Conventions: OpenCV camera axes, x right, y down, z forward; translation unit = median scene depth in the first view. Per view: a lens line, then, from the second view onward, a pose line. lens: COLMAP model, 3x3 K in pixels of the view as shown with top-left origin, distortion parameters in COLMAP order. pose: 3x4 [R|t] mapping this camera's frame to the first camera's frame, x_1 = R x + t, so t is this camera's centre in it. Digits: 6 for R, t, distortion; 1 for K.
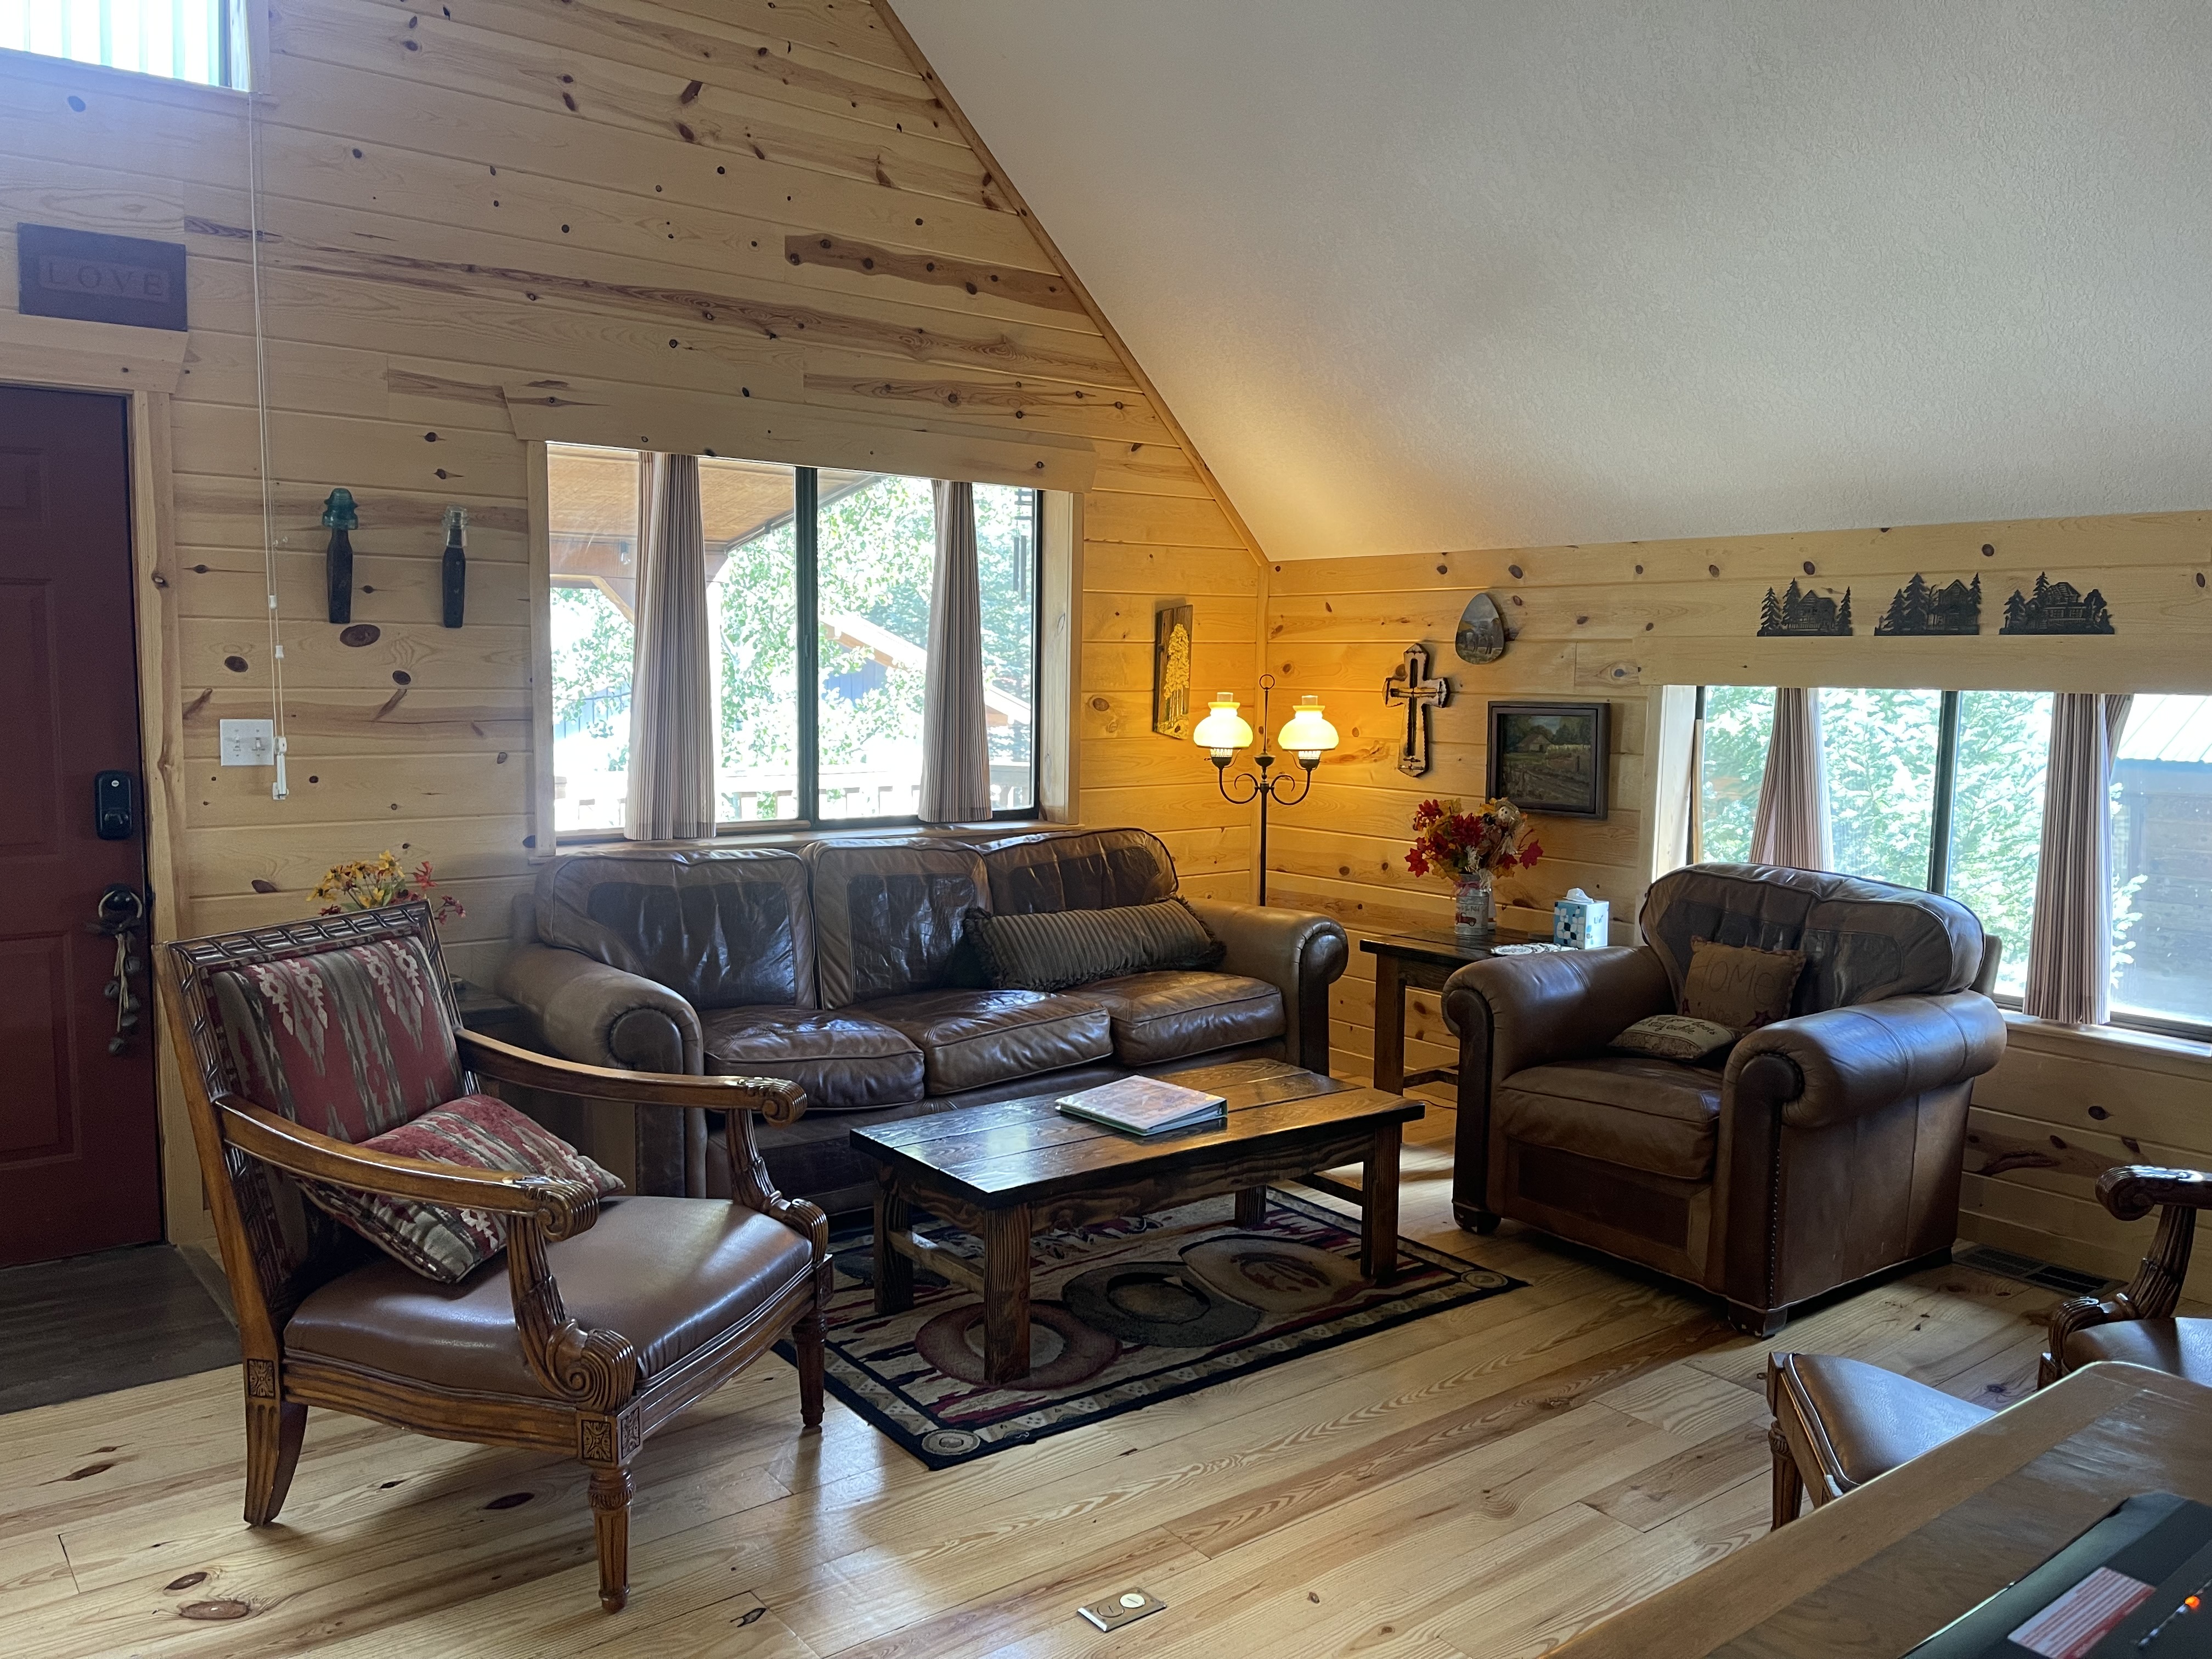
lens RADIAL K [[1663.2, 0, 1095.9], [0, 1663.2, 824.2], [0, 0, 1]] dist [0.076899, -0.104685]
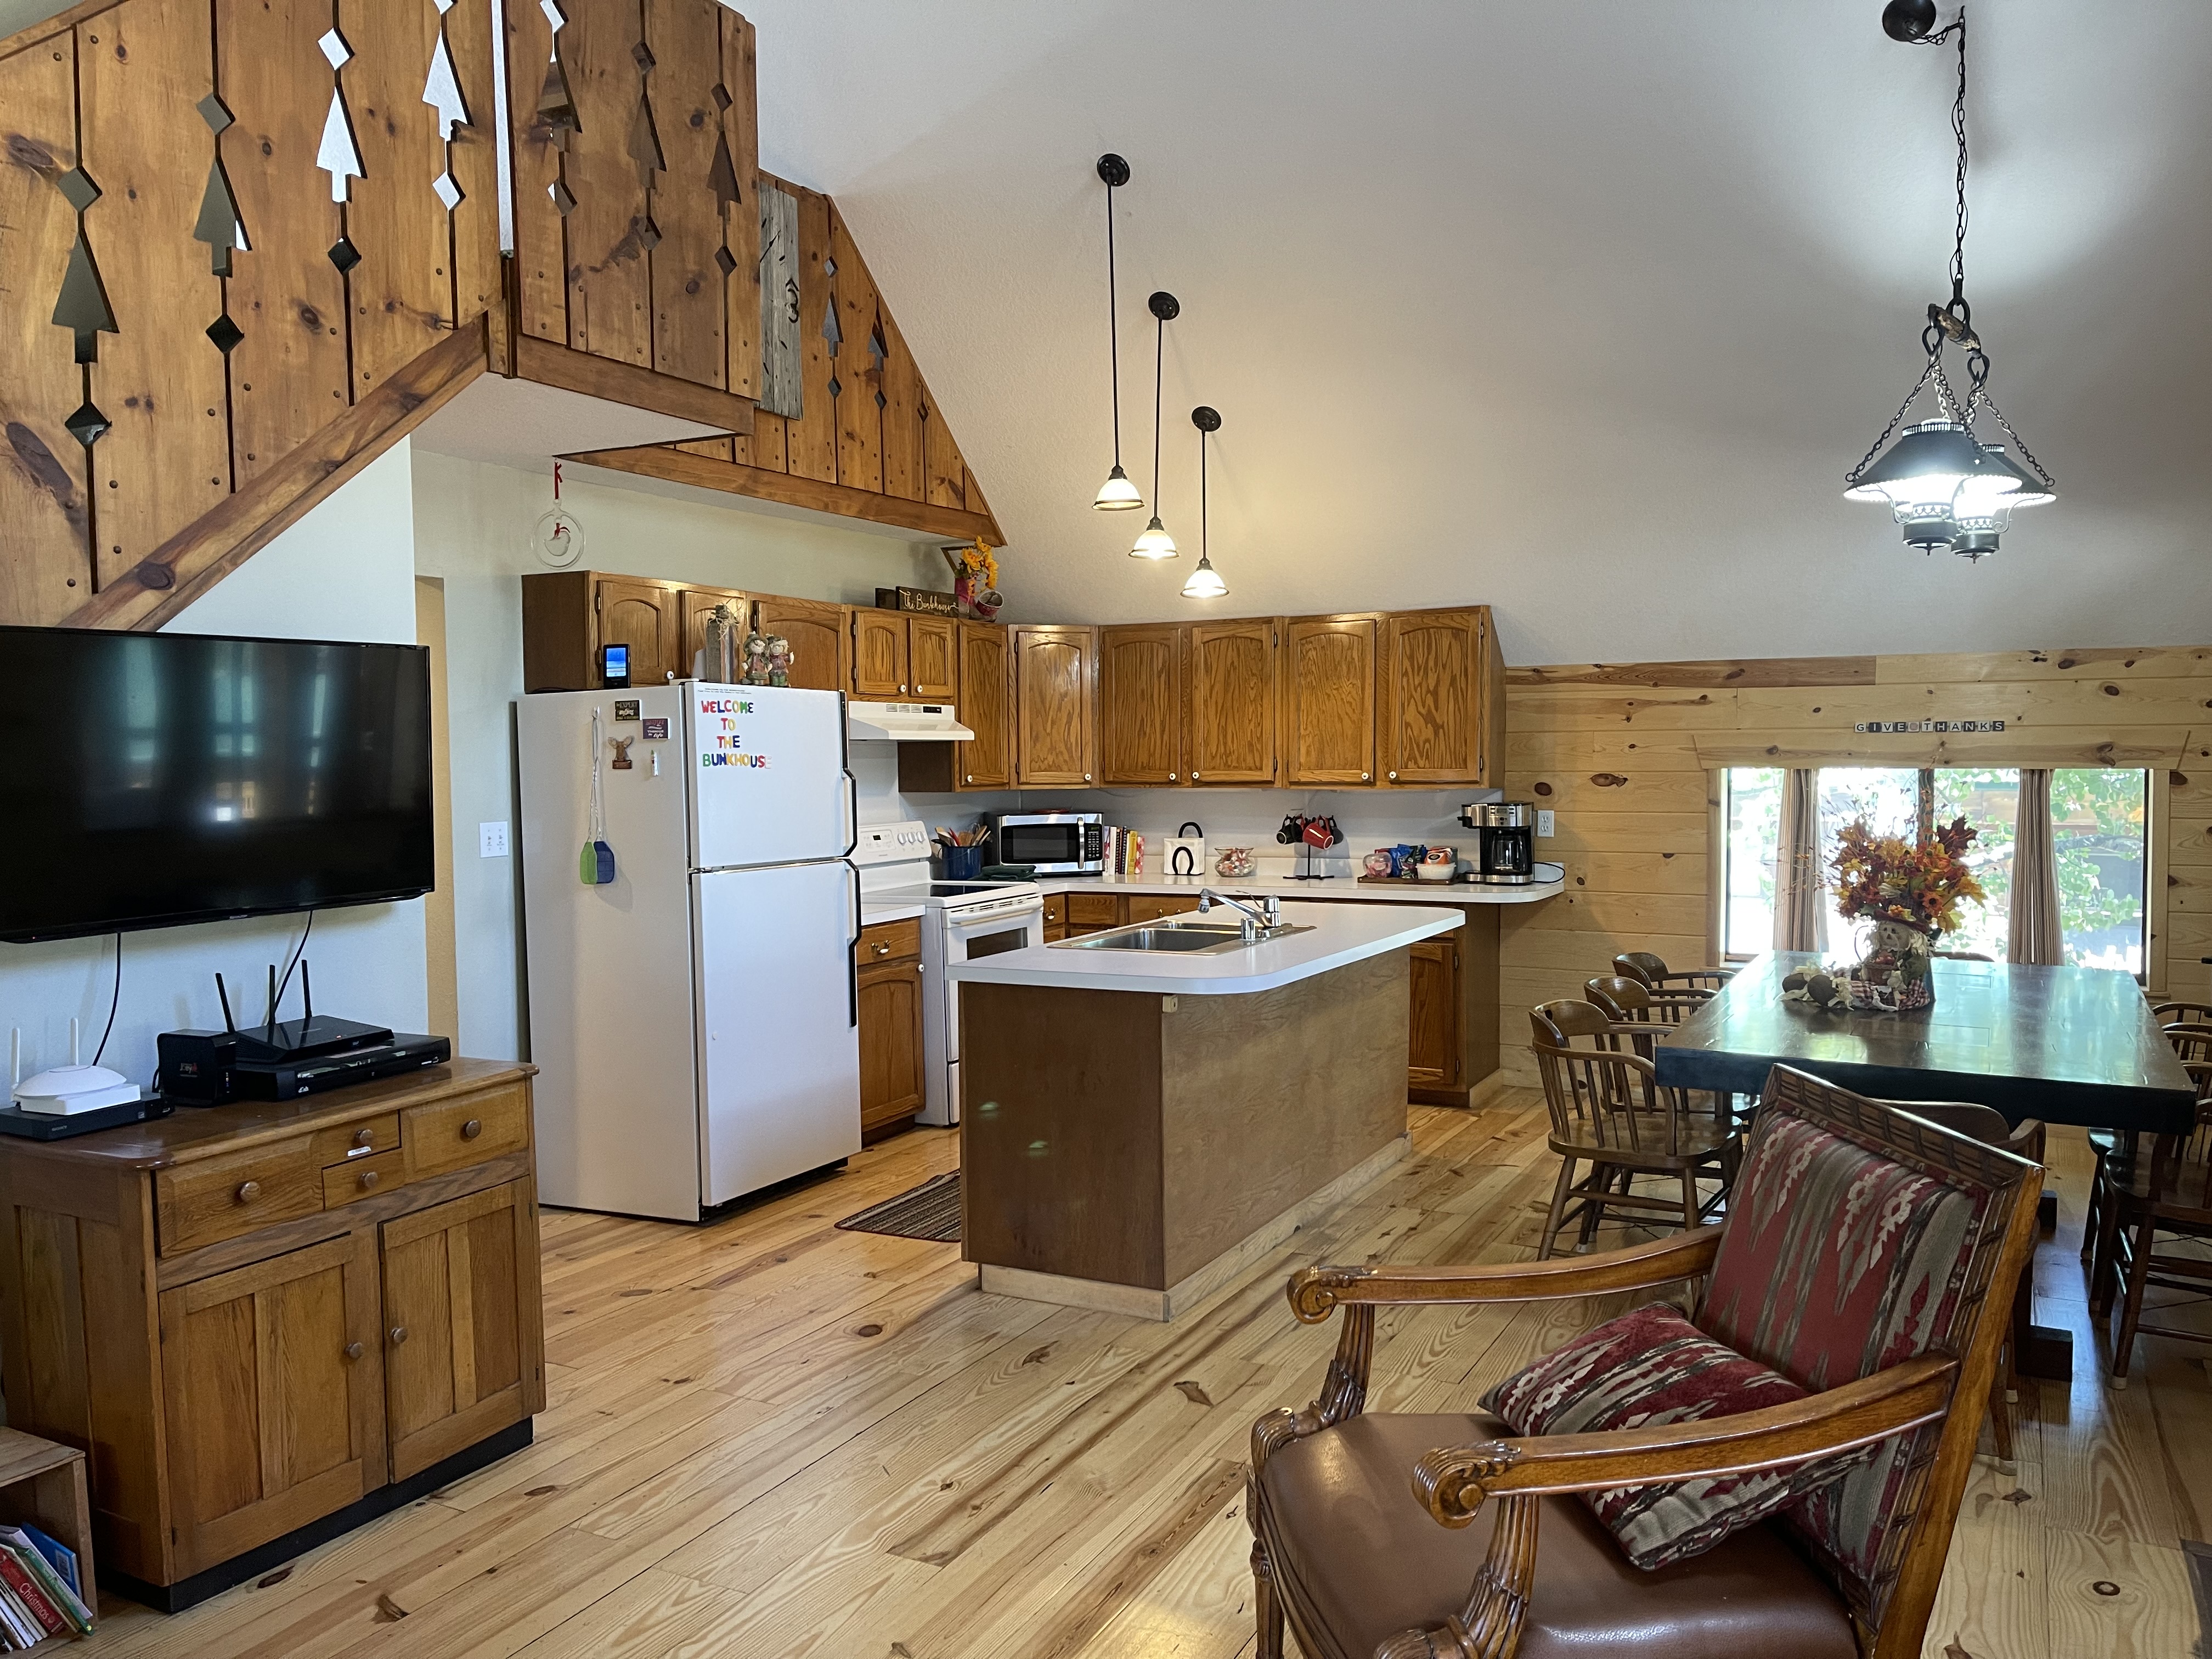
lens RADIAL K [[1663.2, 0, 1096.0], [0, 1663.2, 818.6], [0, 0, 1]] dist [0.076899, -0.104685]
pose [[-0.912981, 0.016064, -0.407685, 0.134302], [-0.039304, 0.991115, 0.127070, -0.112040], [0.406104, 0.132036, -0.904238, 1.039410]]
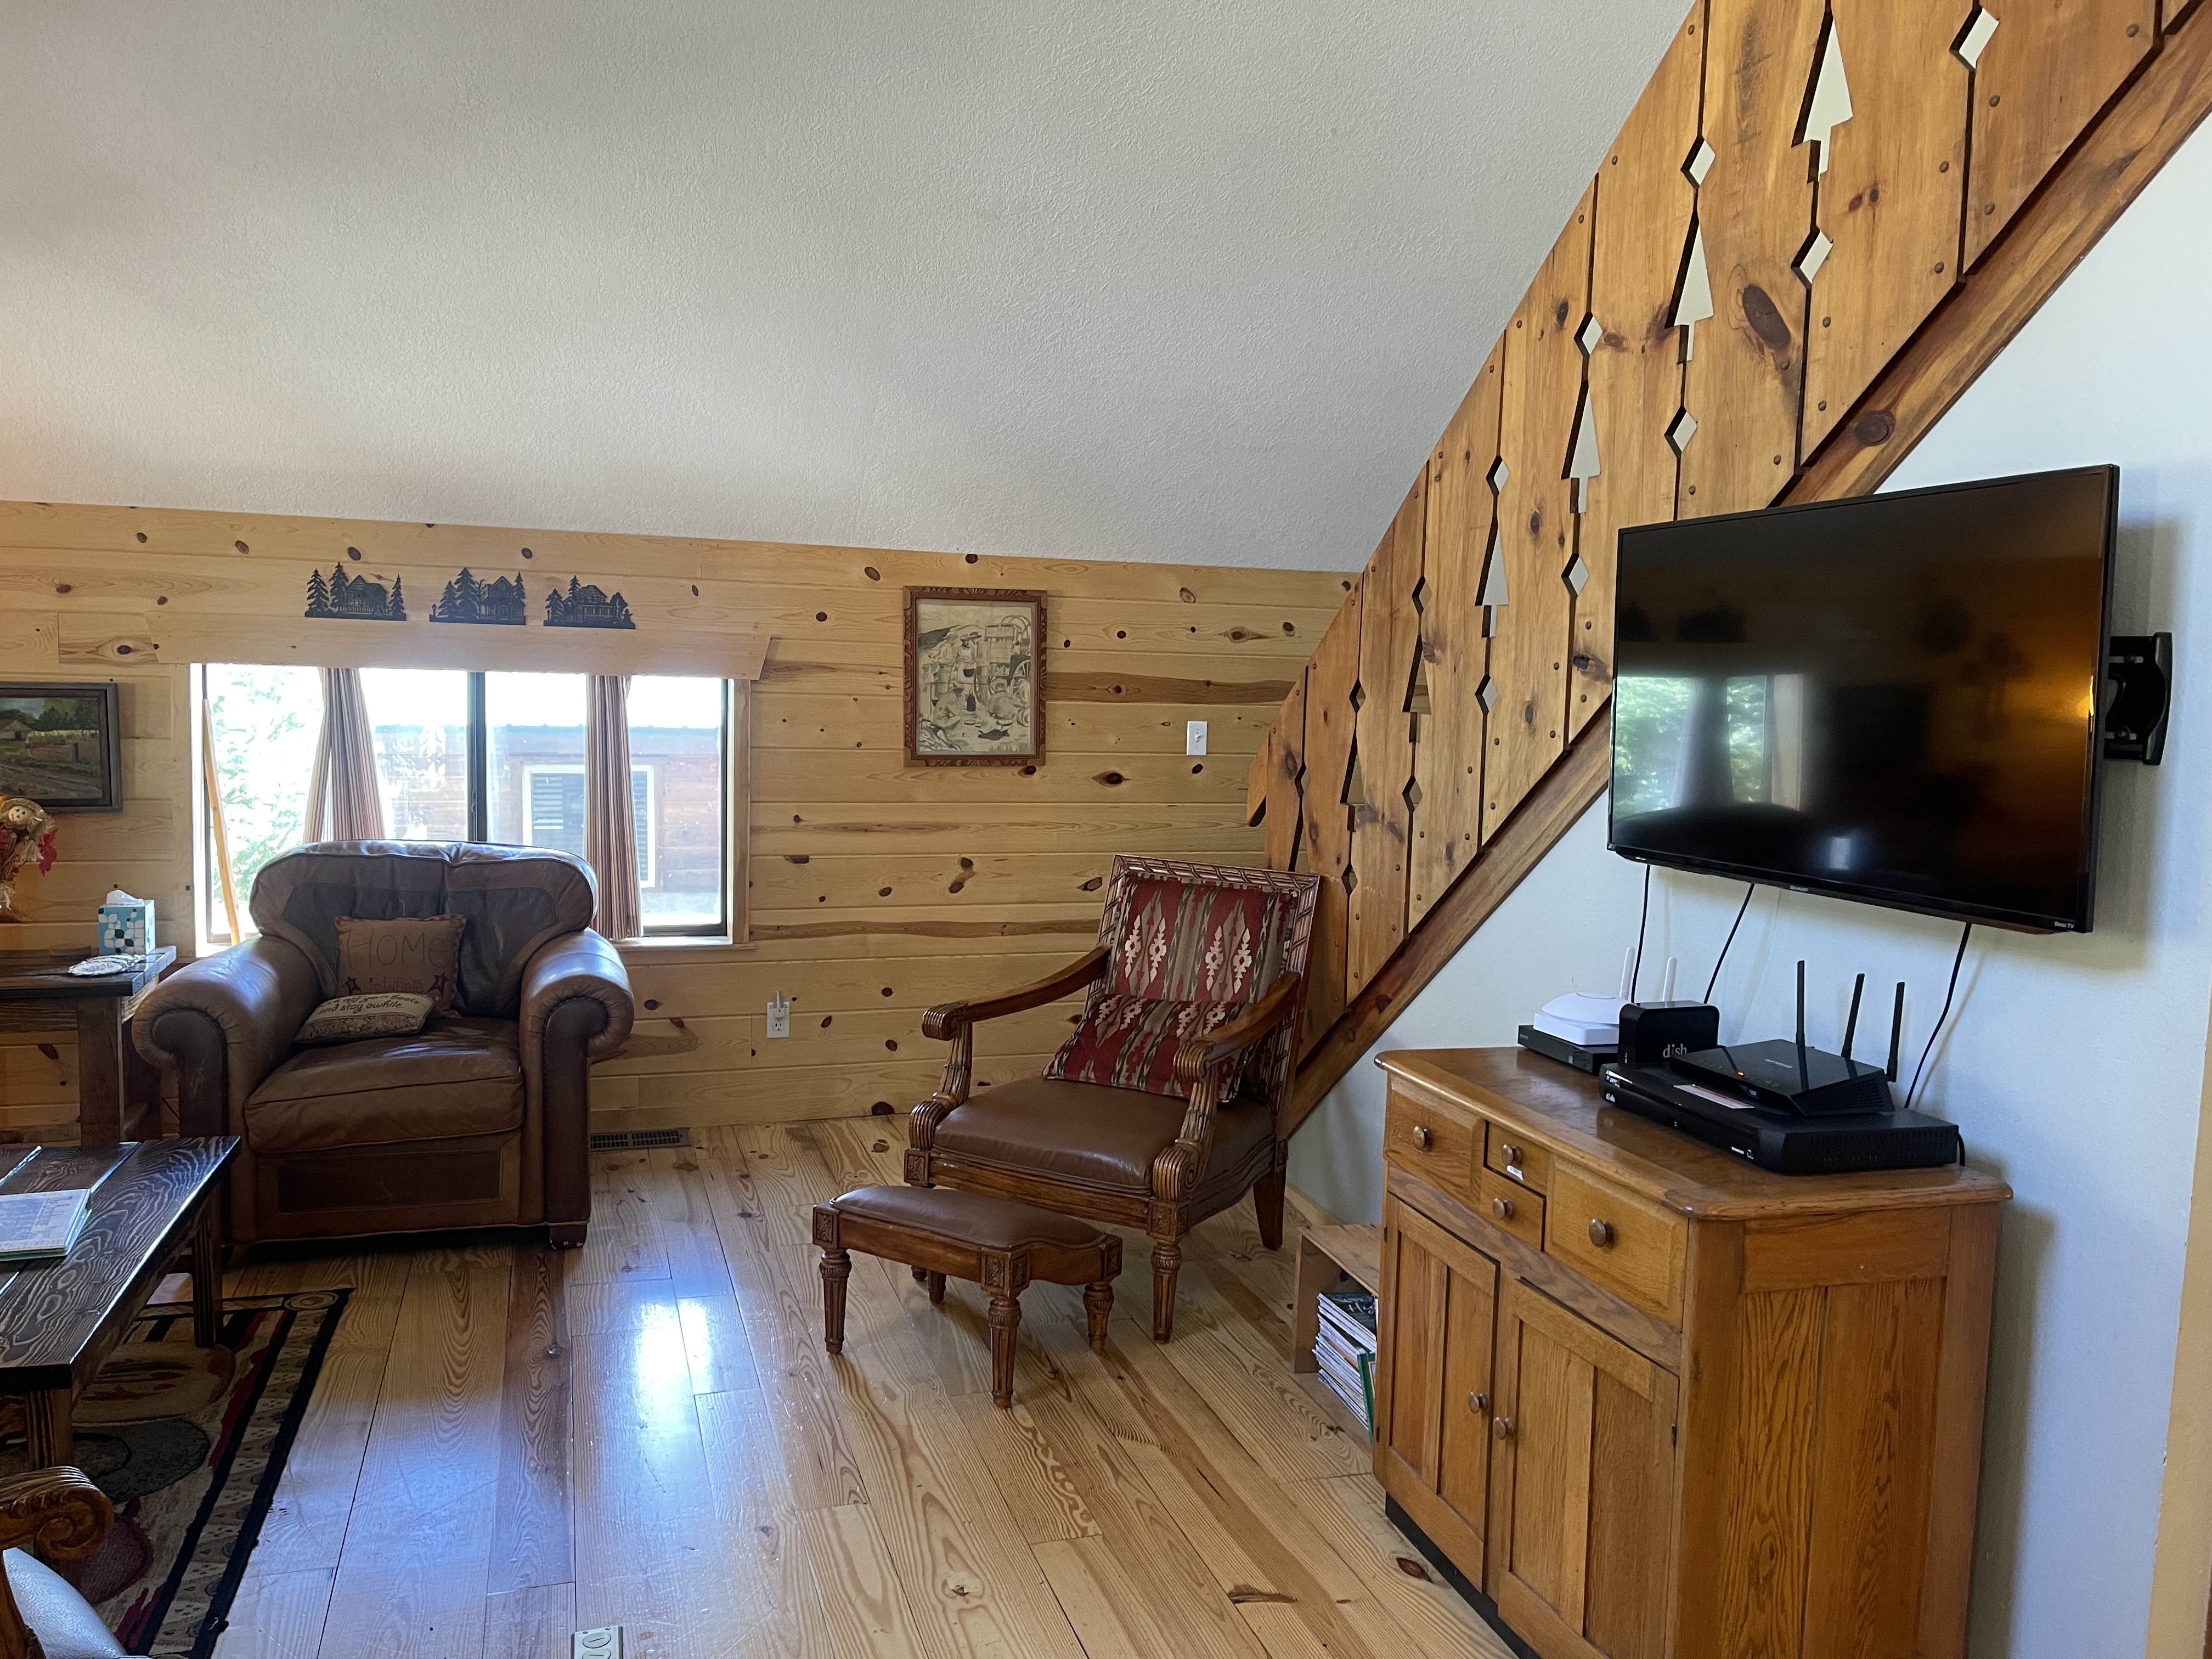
lens RADIAL K [[1663.2, 0, 1114.2], [0, 1663.2, 830.4], [0, 0, 1]] dist [0.076899, -0.104685]
pose [[0.340451, -0.094632, 0.935488, -0.423418], [0.065281, 0.994901, 0.076885, -0.032063], [-0.937994, 0.034894, 0.344892, 0.210954]]
